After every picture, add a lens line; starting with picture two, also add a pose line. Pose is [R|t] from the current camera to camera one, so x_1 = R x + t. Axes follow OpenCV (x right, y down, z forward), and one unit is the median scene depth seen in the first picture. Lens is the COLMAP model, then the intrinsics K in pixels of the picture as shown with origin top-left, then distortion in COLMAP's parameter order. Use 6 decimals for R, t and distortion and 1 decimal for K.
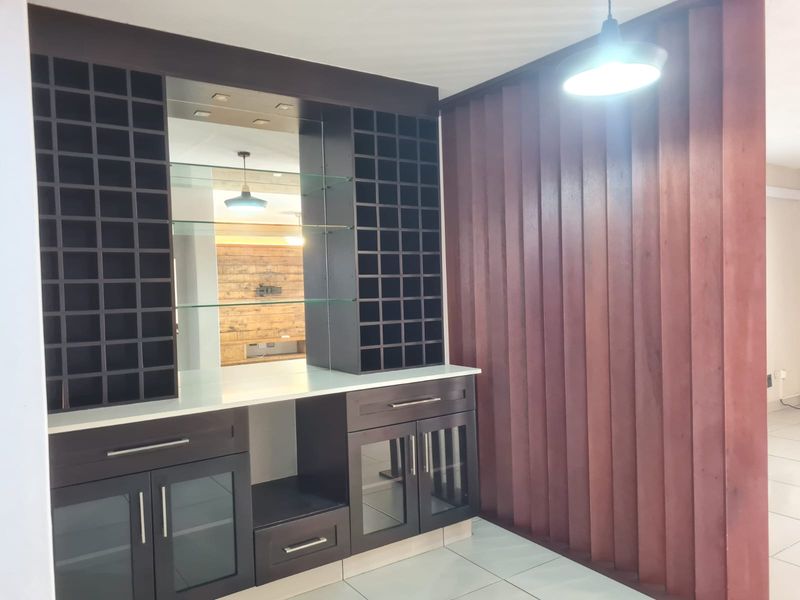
lens RADIAL K [[601.2, 0, 396.4], [0, 601.2, 301.3], [0, 0, 1]] dist [0.035644, -0.012063]
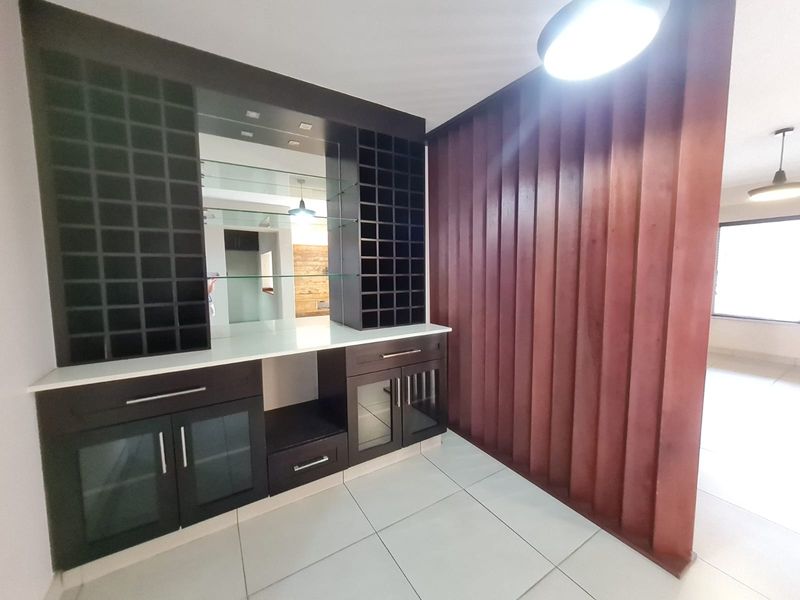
lens RADIAL K [[324.6, 0, 394.8], [0, 324.6, 294.2], [0, 0, 1]] dist [-0.006625, 0.001833]
pose [[0.999170, 0.021385, -0.034682, 0.039315], [-0.019690, 0.998628, 0.048524, 0.002983], [0.035672, -0.047801, 0.998220, 0.290134]]
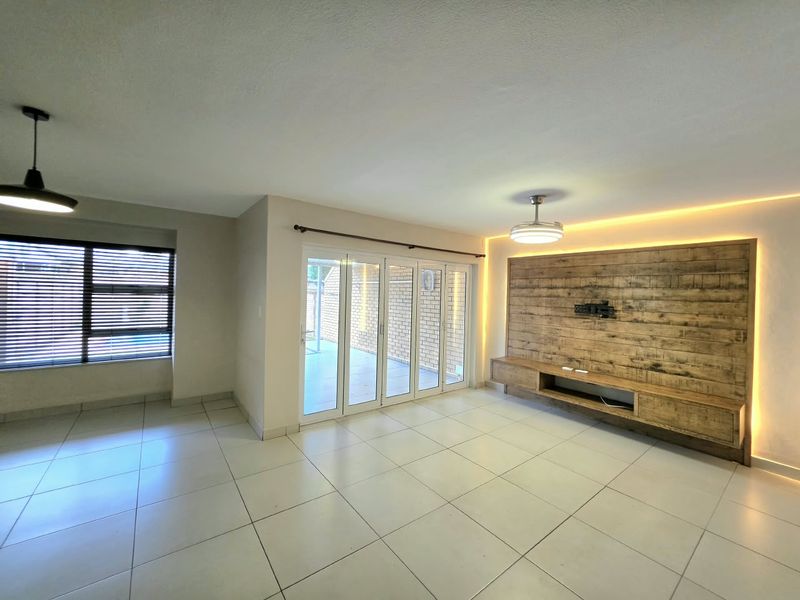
lens RADIAL K [[324.6, 0, 401.3], [0, 324.6, 298.8], [0, 0, 1]] dist [-0.006625, 0.001833]
pose [[-0.068305, 0.014010, 0.997566, 0.429881], [0.001699, 0.999902, -0.013926, -0.069161], [-0.997663, 0.000744, -0.068322, 0.600802]]
